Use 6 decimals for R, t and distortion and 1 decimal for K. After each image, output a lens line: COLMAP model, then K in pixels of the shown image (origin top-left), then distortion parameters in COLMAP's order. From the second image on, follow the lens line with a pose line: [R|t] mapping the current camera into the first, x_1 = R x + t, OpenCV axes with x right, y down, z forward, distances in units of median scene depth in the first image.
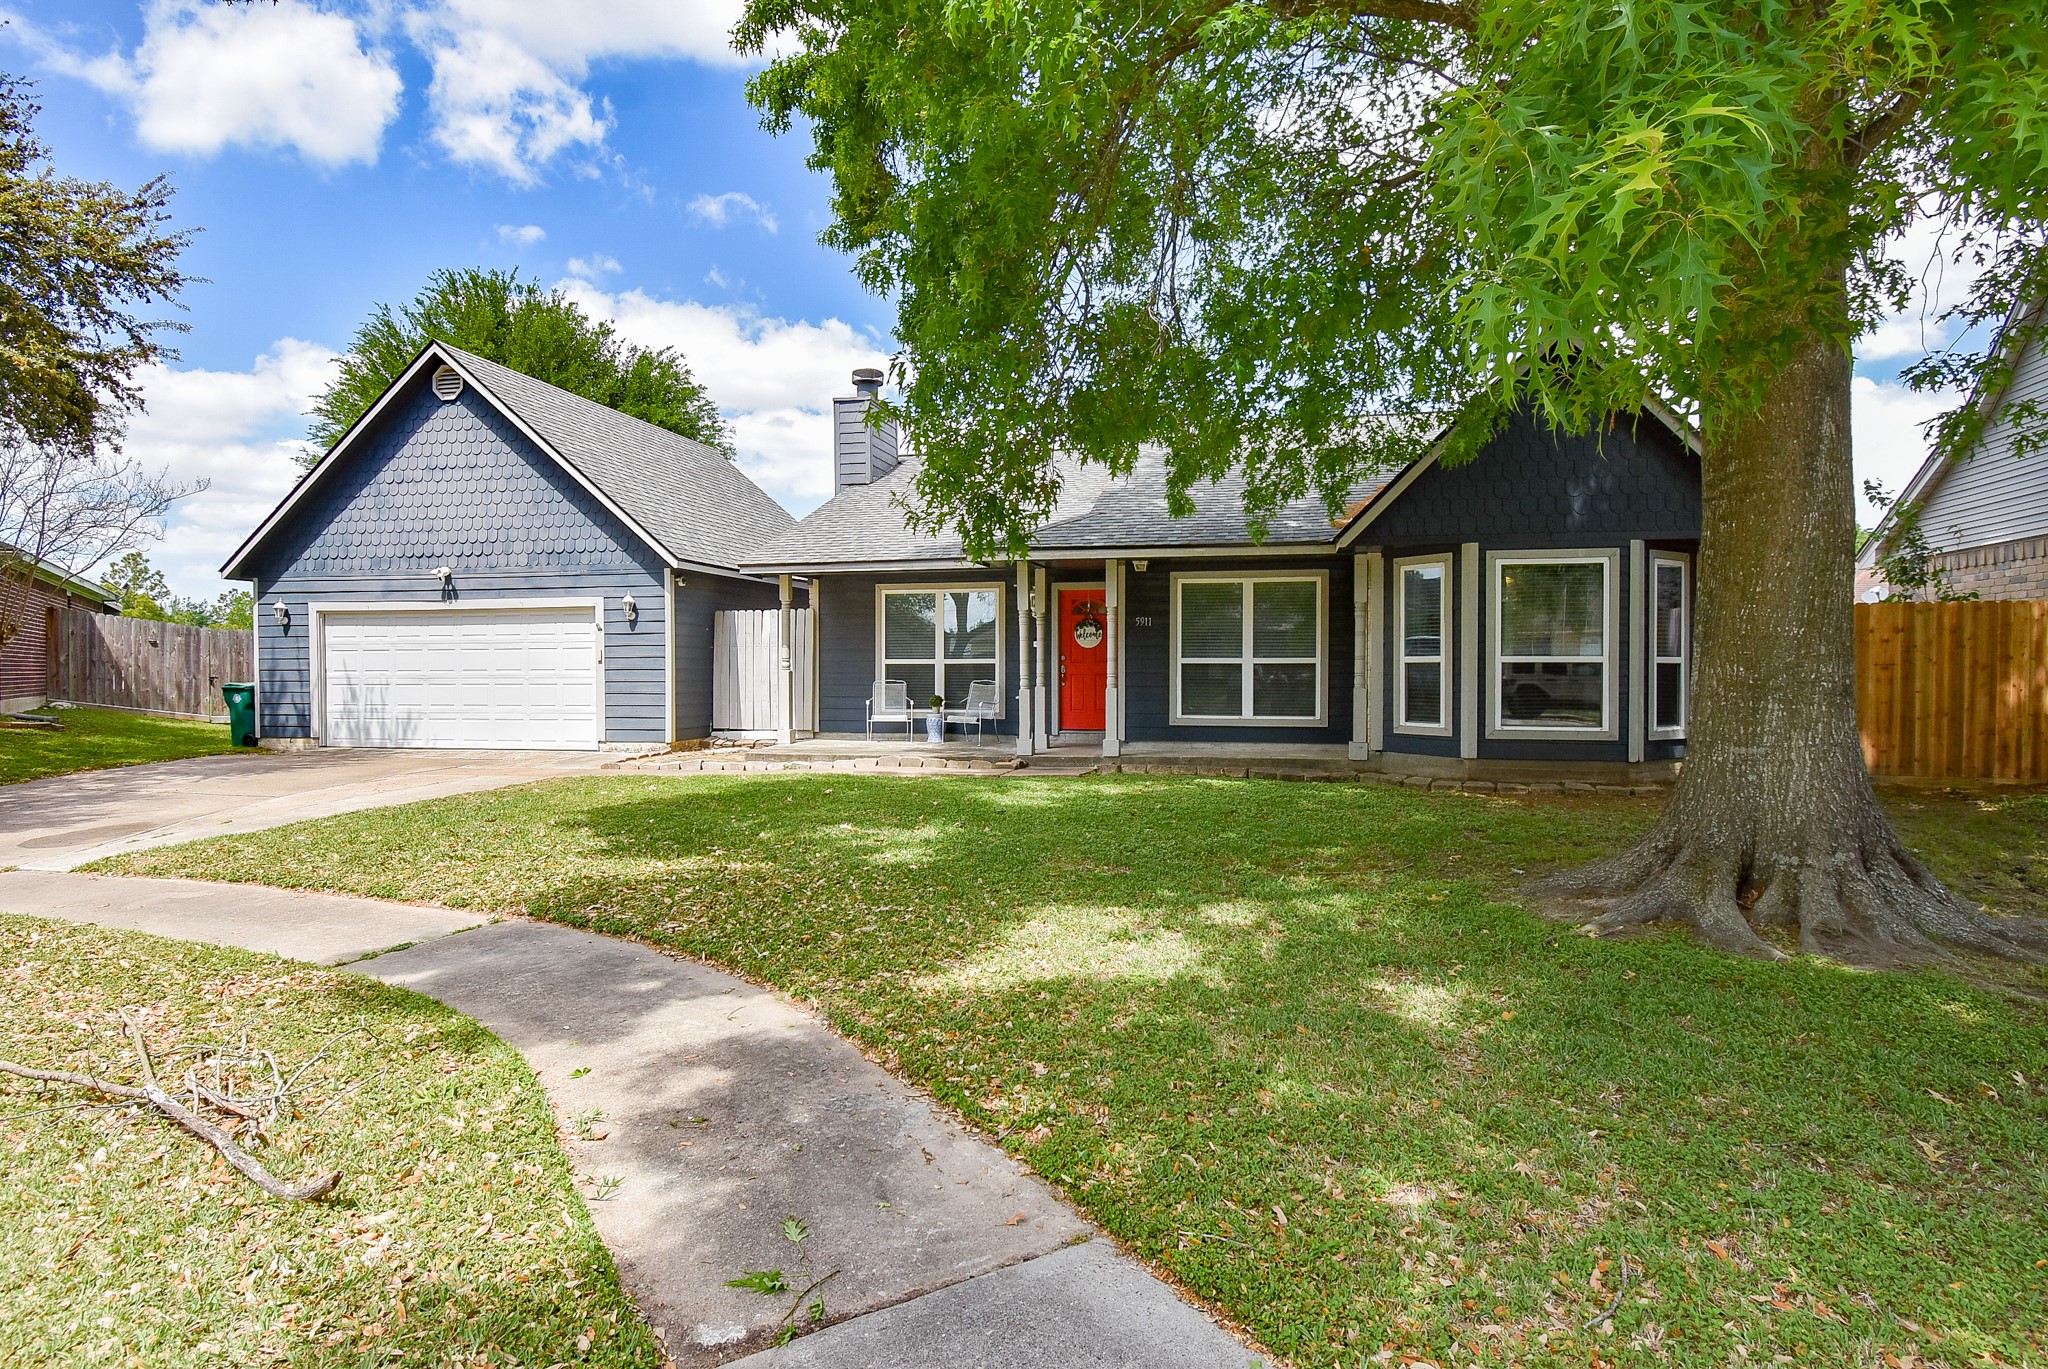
lens RADIAL K [[1082.2, 0, 1024.0], [0, 1082.2, 684.5], [0, 0, 1]] dist [0.011880, -0.021740]
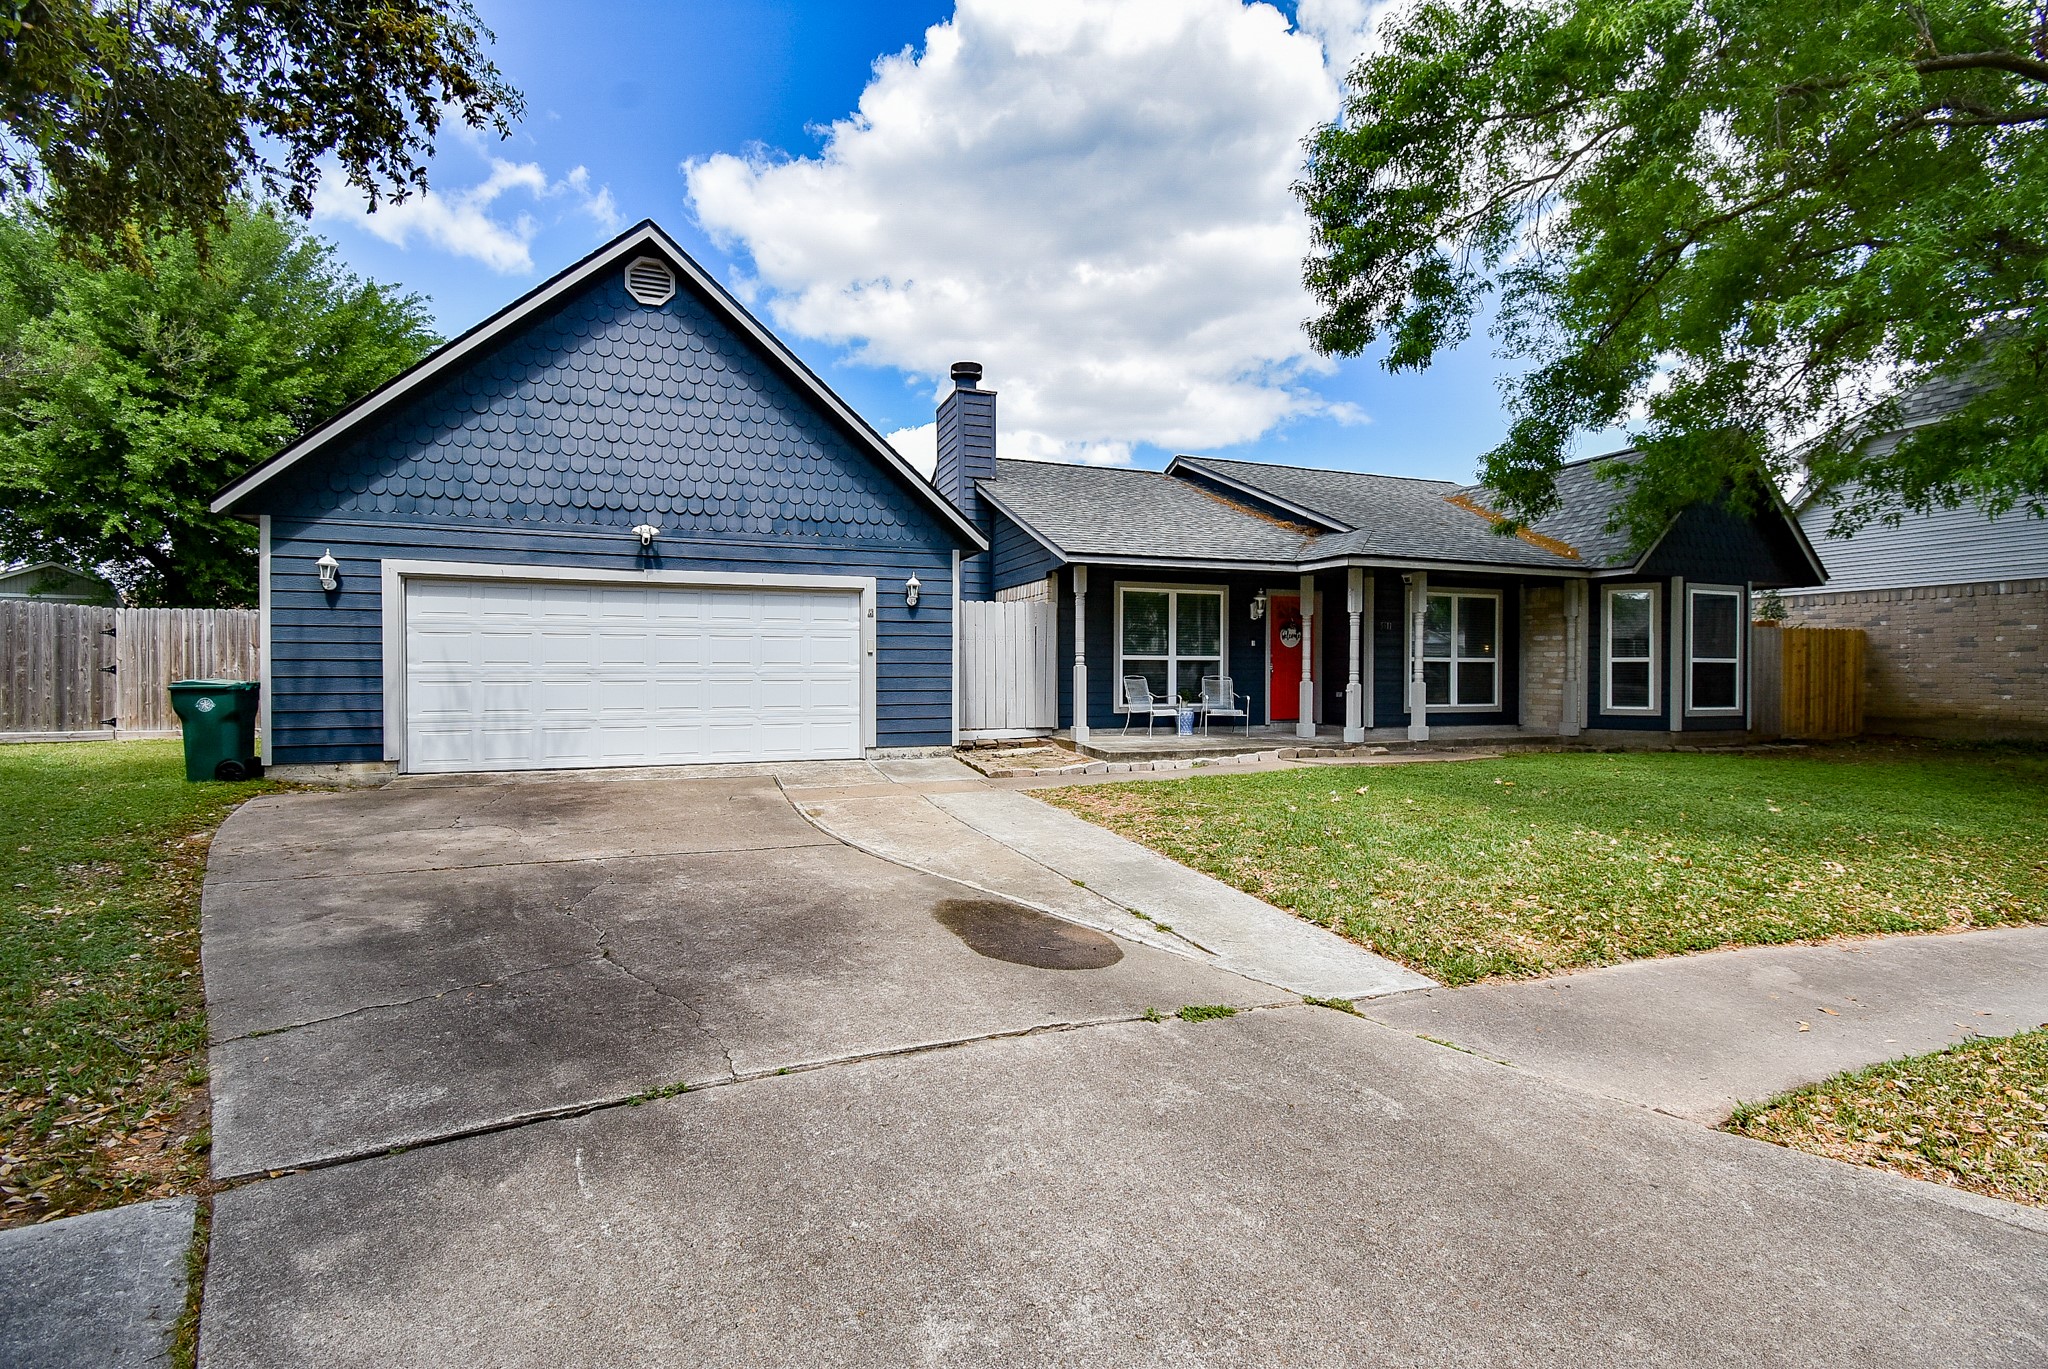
lens RADIAL K [[906.1, 0, 1022.9], [0, 906.1, 677.6], [0, 0, 1]] dist [0.020185, -0.025883]
pose [[0.841278, -0.000525, 0.540602, -0.668676], [0.003585, 0.999983, -0.004608, 0.001254], [-0.540590, 0.005815, 0.841266, 0.334662]]
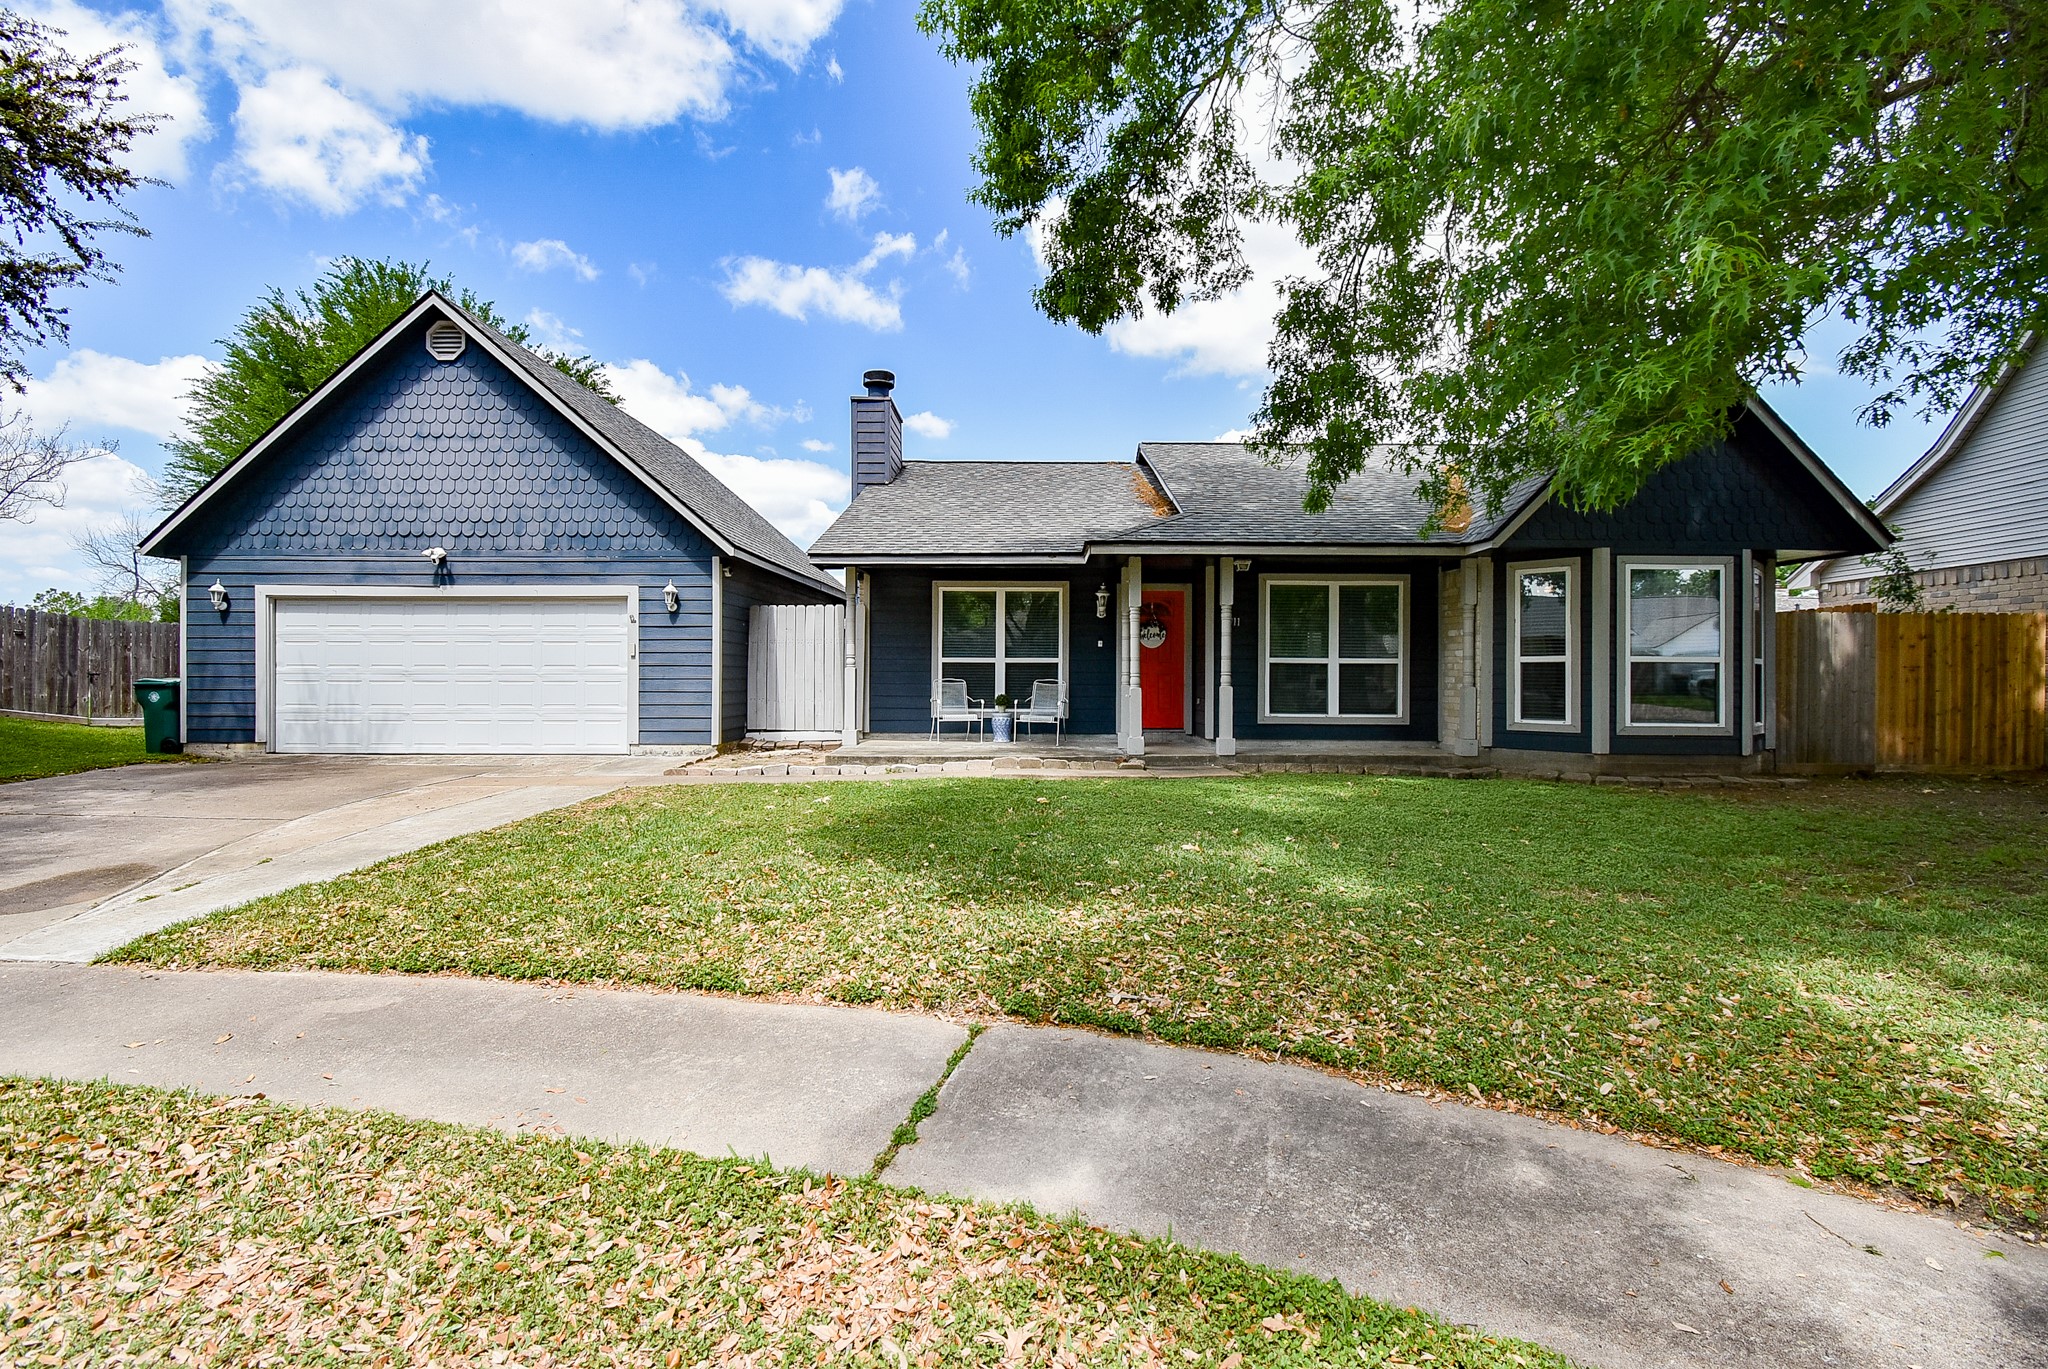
lens RADIAL K [[906.1, 0, 1022.9], [0, 906.1, 677.6], [0, 0, 1]] dist [0.020185, -0.025883]
pose [[0.978628, 0.006010, 0.205550, -0.225324], [-0.002969, 0.999882, -0.015100, 0.006891], [-0.205617, 0.014167, 0.978530, 0.183086]]
